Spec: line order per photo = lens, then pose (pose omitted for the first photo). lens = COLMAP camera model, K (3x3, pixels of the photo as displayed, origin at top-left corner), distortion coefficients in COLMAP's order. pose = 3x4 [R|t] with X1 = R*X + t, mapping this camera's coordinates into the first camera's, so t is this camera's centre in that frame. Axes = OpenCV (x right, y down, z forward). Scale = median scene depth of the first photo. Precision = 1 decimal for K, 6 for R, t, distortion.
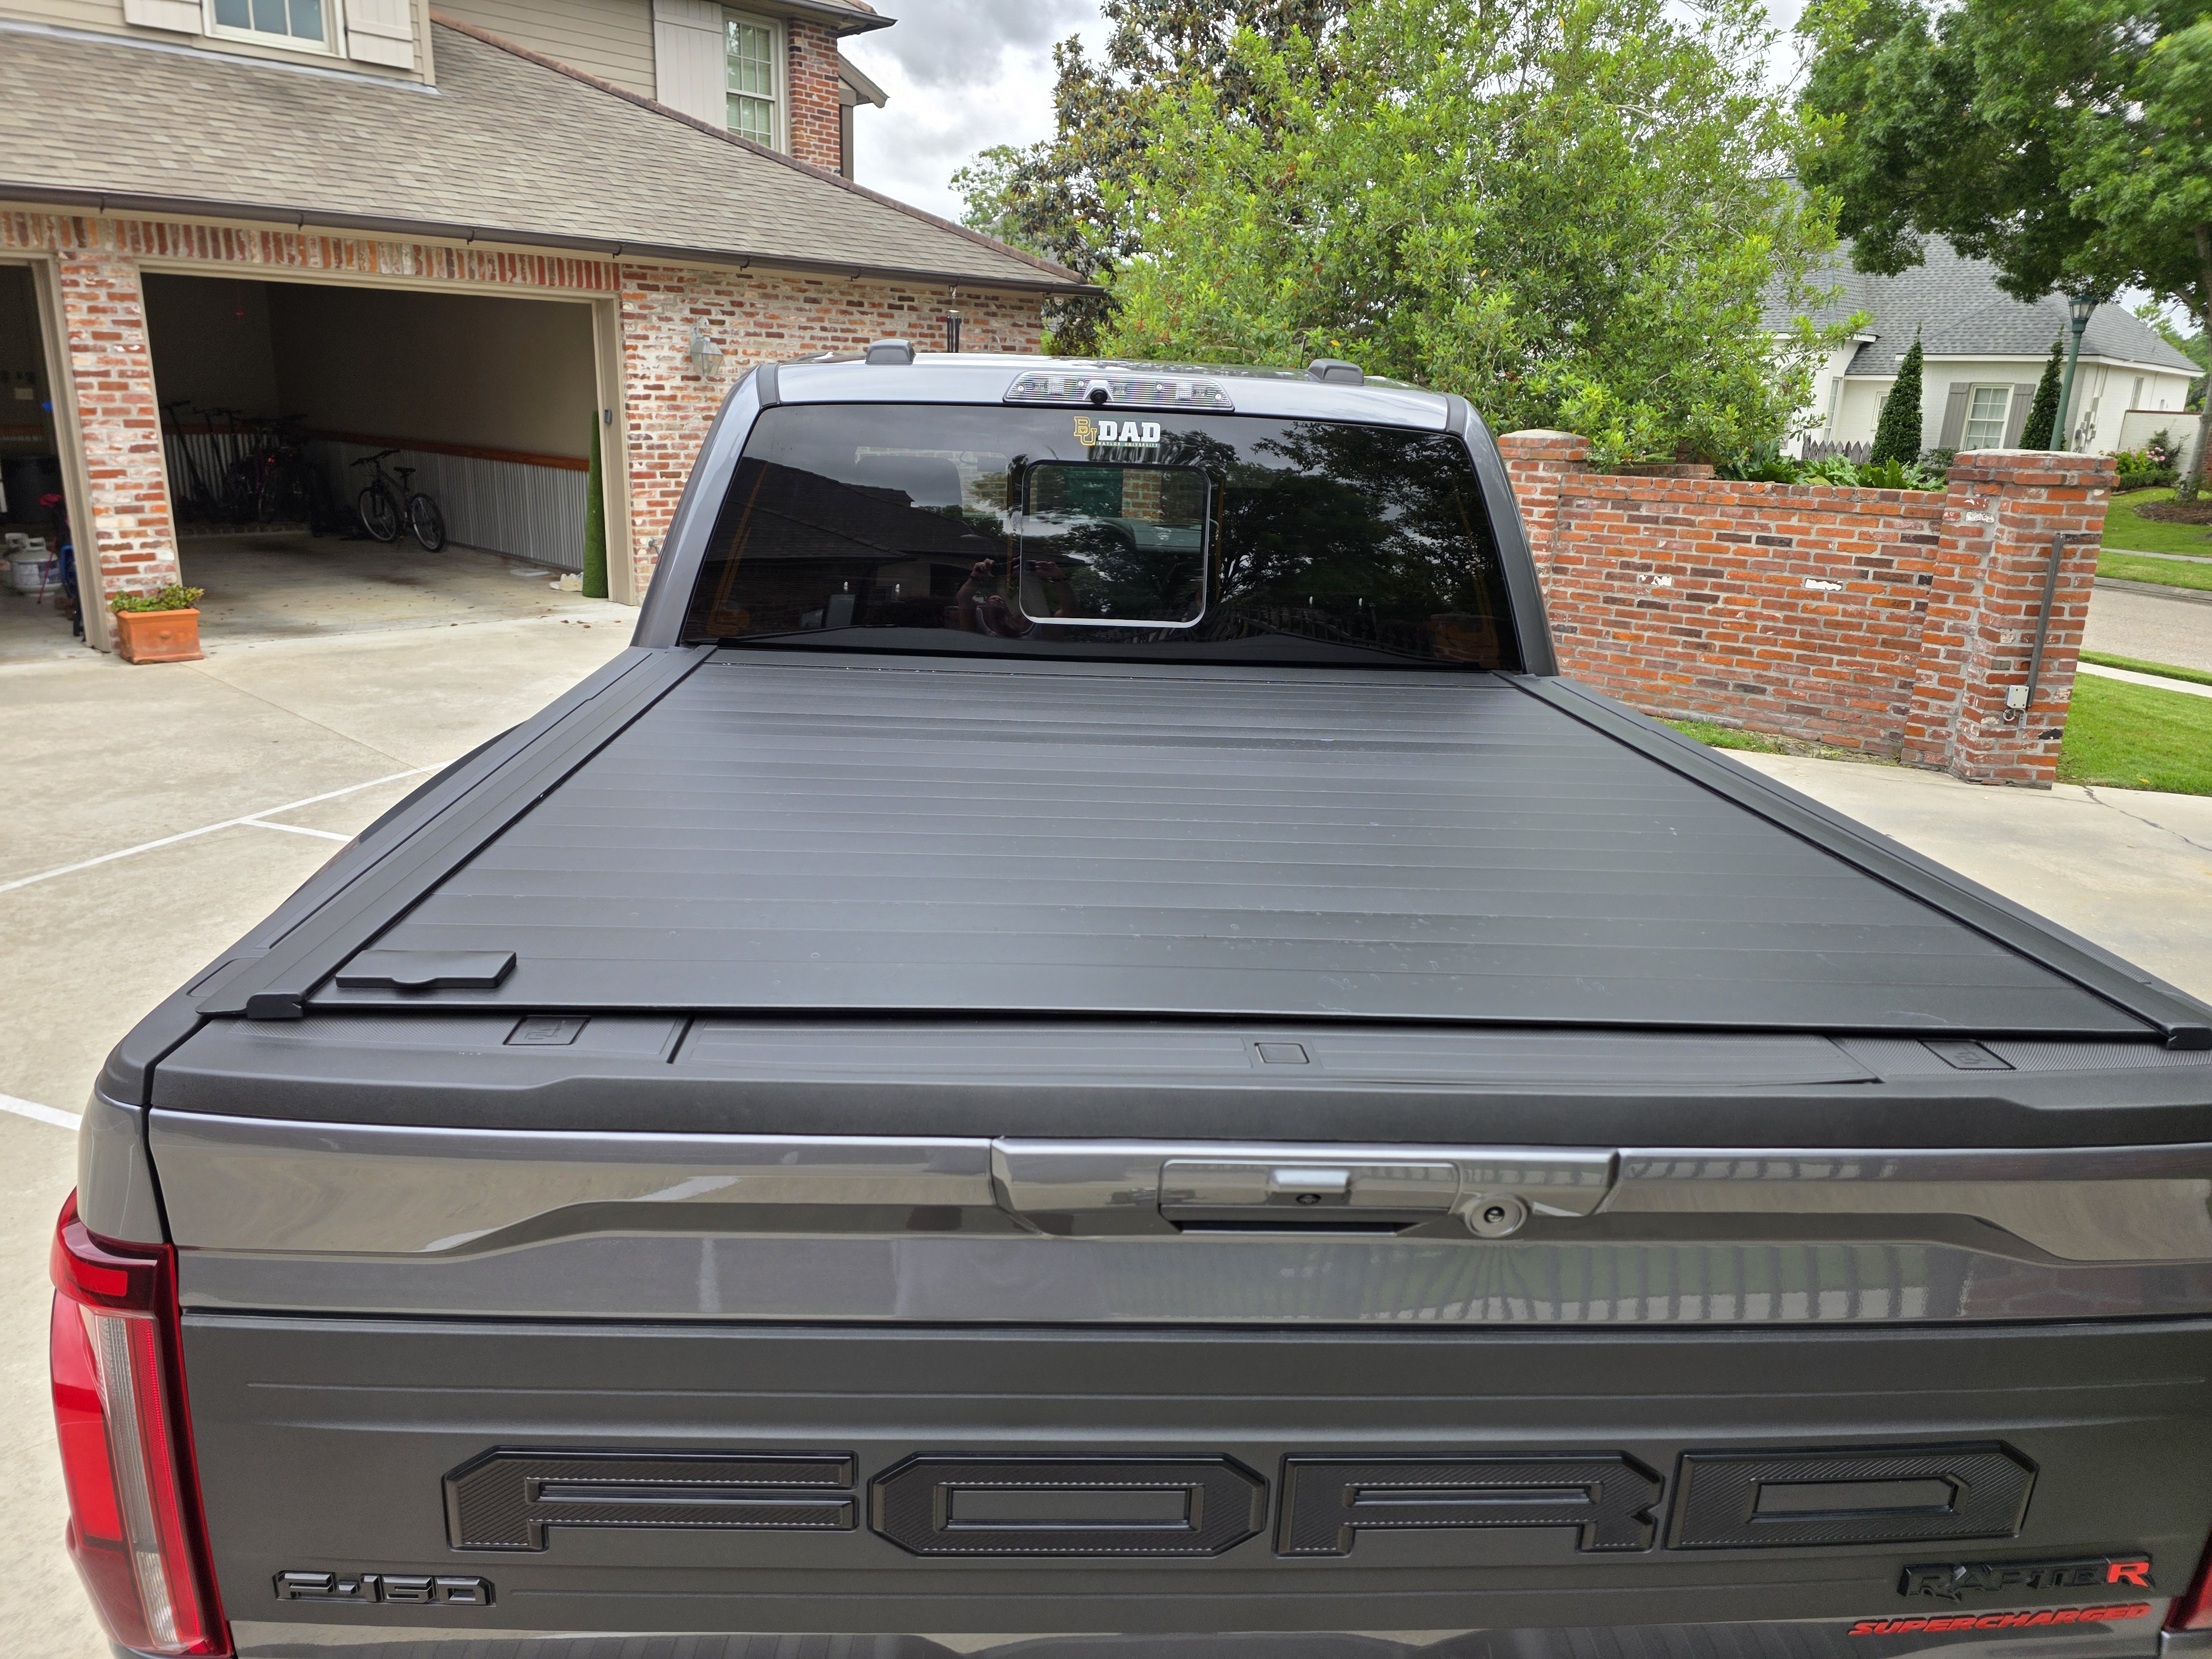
lens RADIAL K [[1472.8, 0, 1090.0], [0, 1472.8, 815.6], [0, 0, 1]] dist [0.063733, -0.068336]
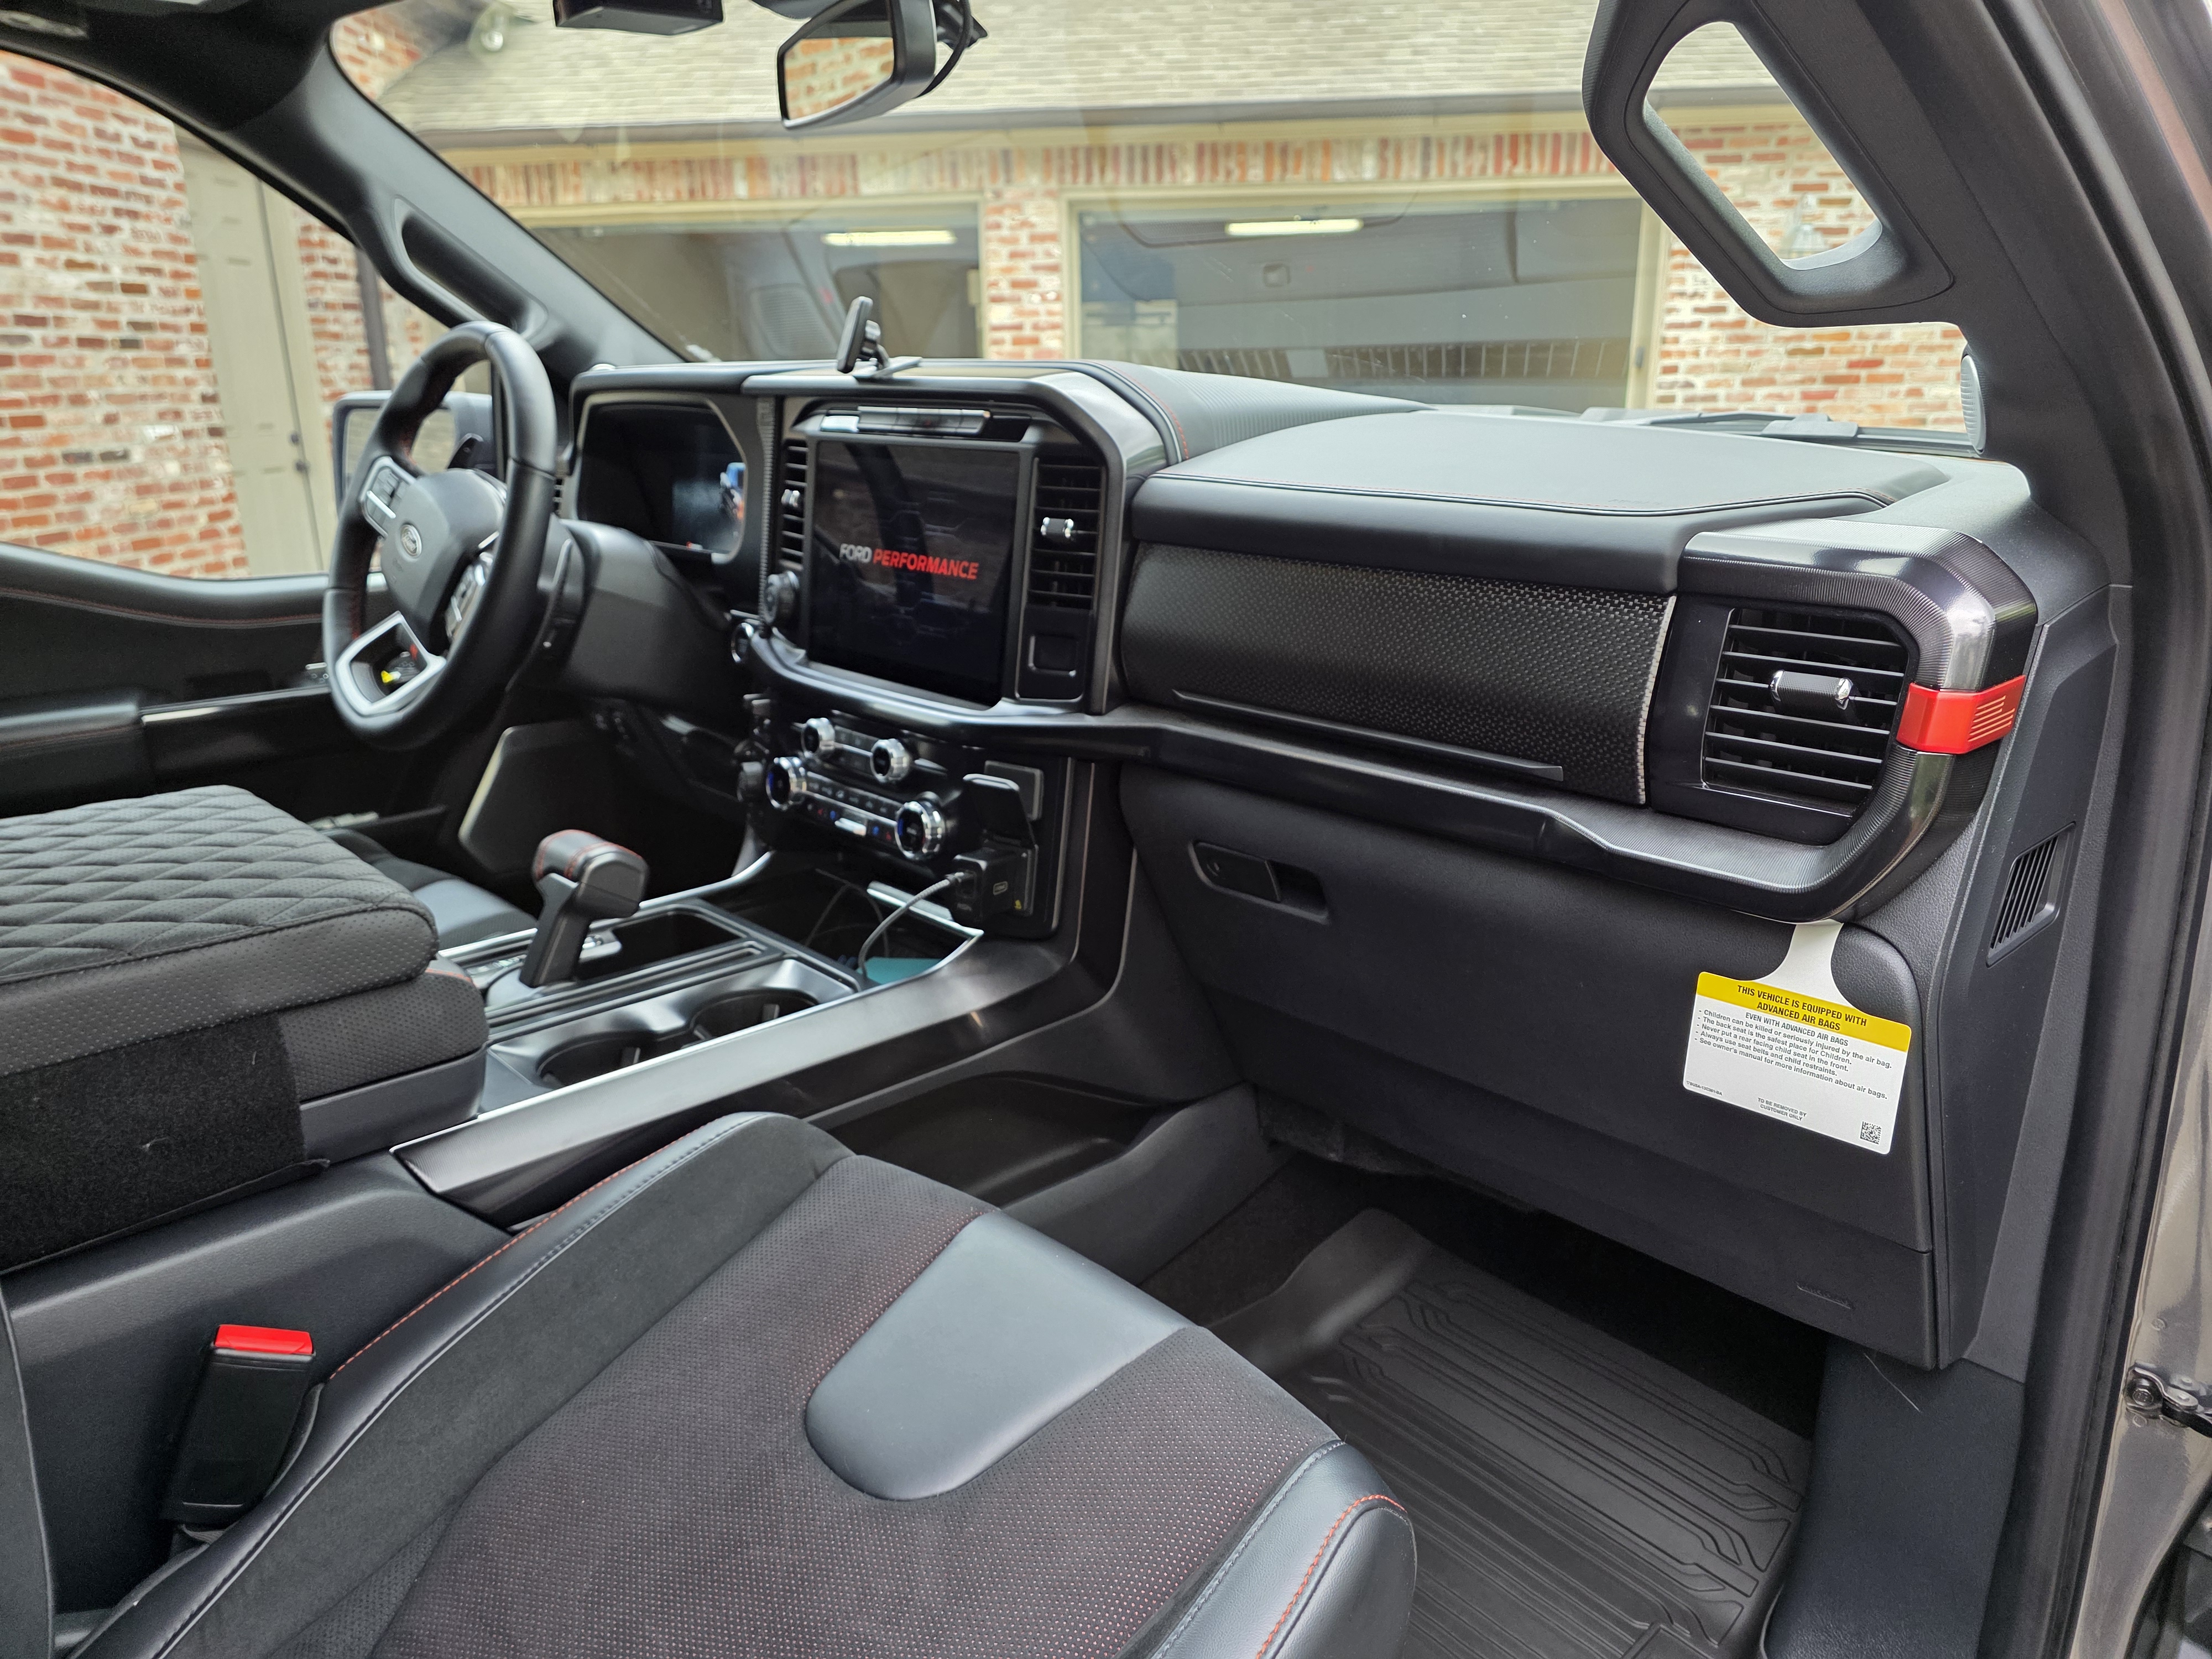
lens RADIAL K [[1508.7, 0, 1091.7], [0, 1508.7, 827.9], [0, 0, 1]] dist [0.059599, -0.066836]
pose [[0.643558, 0.180694, -0.743762, 0.097296], [-0.179289, 0.980287, 0.083022, -0.074158], [0.744102, 0.079918, 0.663268, 0.402274]]
